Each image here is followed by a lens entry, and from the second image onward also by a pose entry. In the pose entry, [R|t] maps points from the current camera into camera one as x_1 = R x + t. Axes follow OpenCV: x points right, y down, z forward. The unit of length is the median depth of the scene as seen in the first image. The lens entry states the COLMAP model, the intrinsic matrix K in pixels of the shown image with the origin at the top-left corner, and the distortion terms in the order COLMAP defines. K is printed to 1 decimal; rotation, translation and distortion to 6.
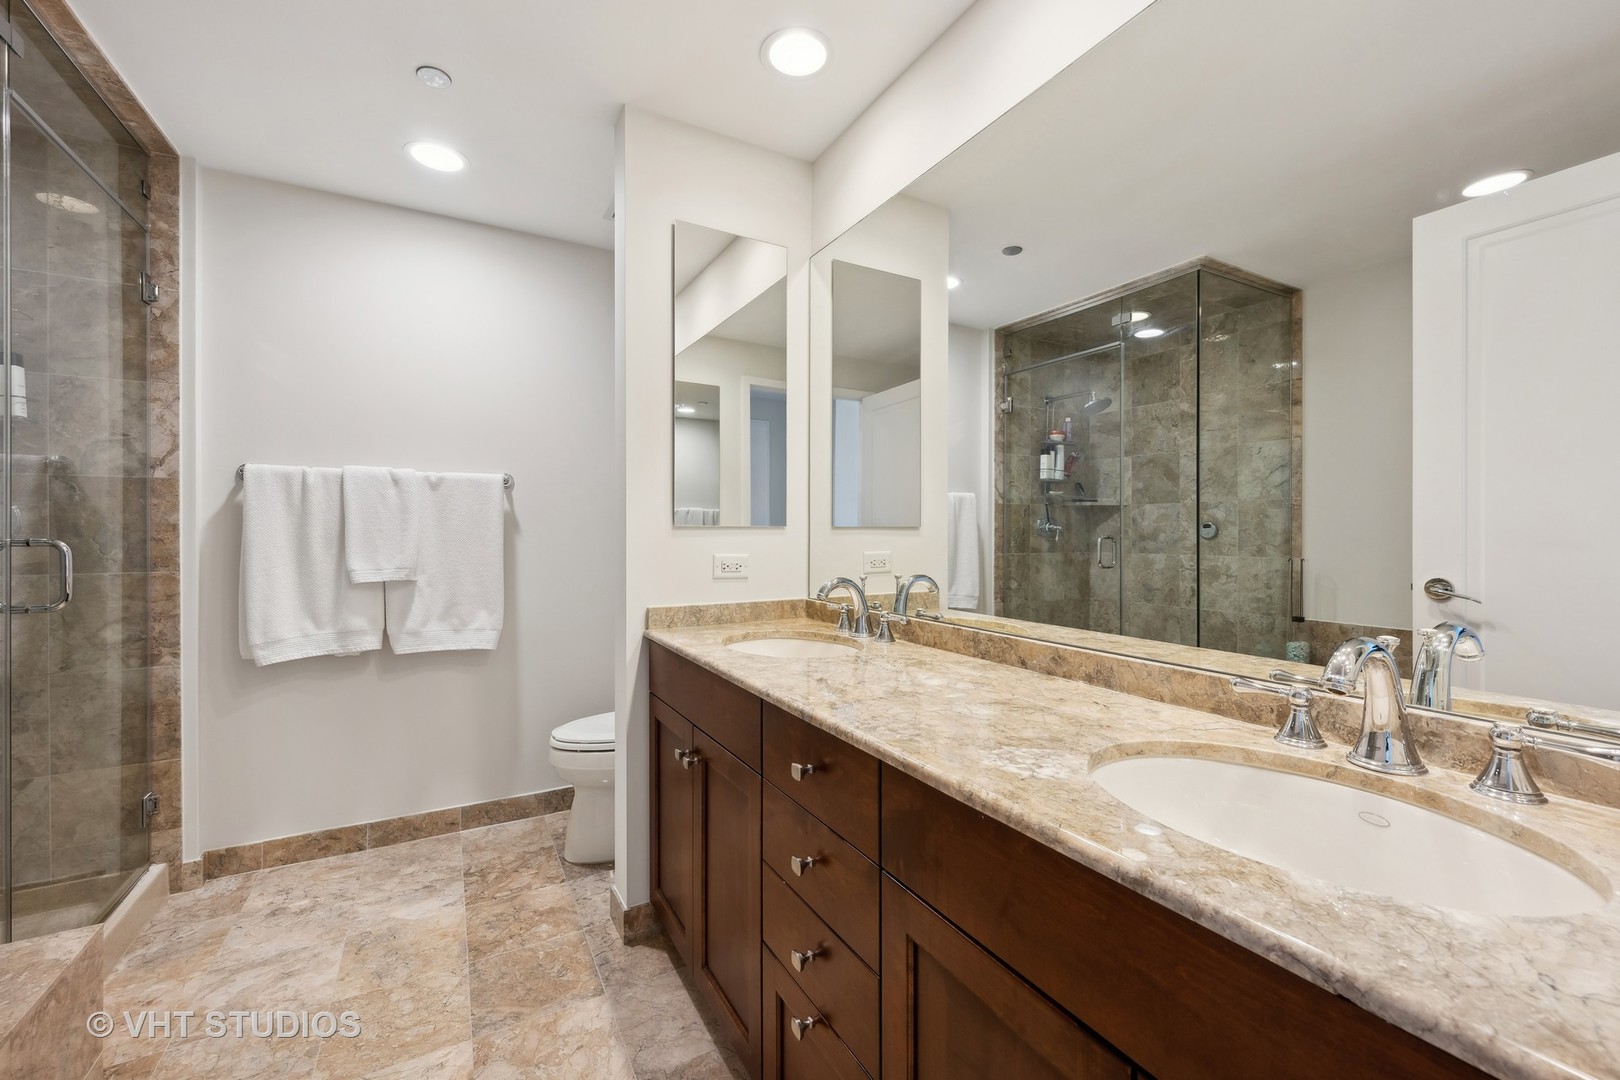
lens RADIAL K [[650.5, 0, 816.5], [0, 650.5, 537.8], [0, 0, 1]] dist [-0.000840, -0.000442]
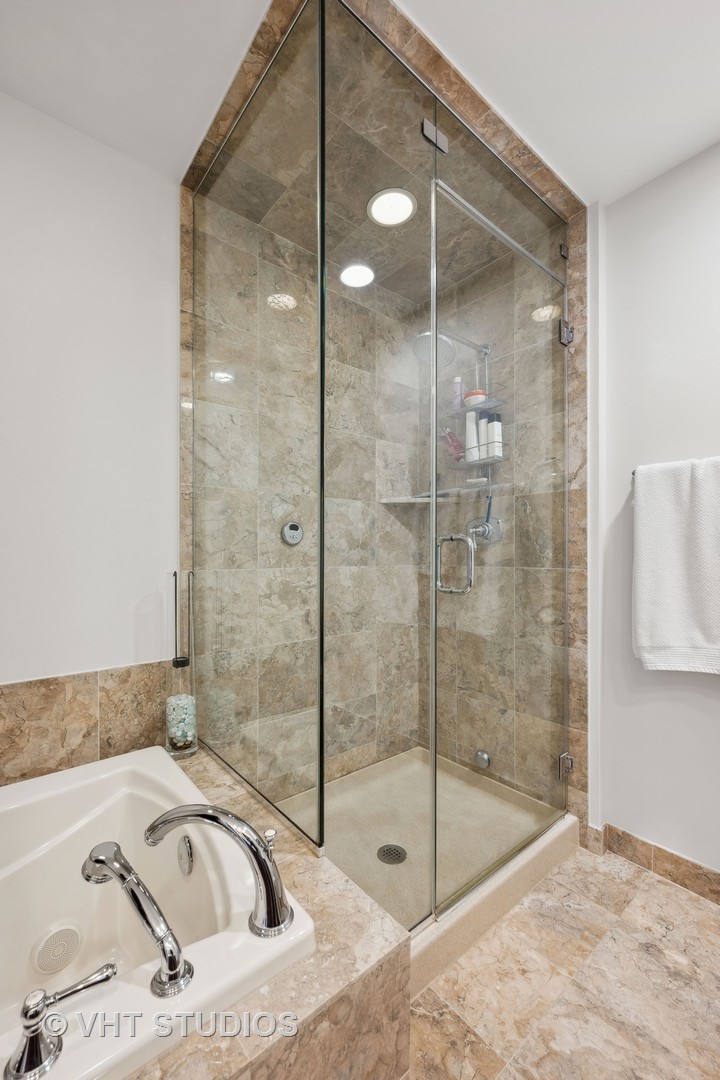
lens RADIAL K [[433.6, 0, 363.6], [0, 433.6, 551.2], [0, 0, 1]] dist [-0.000840, -0.000442]
pose [[0.162206, -0.003922, -0.986749, -0.294546], [-0.008196, 0.999952, -0.005322, 0.027858], [0.986723, 0.008951, 0.162166, 0.494723]]
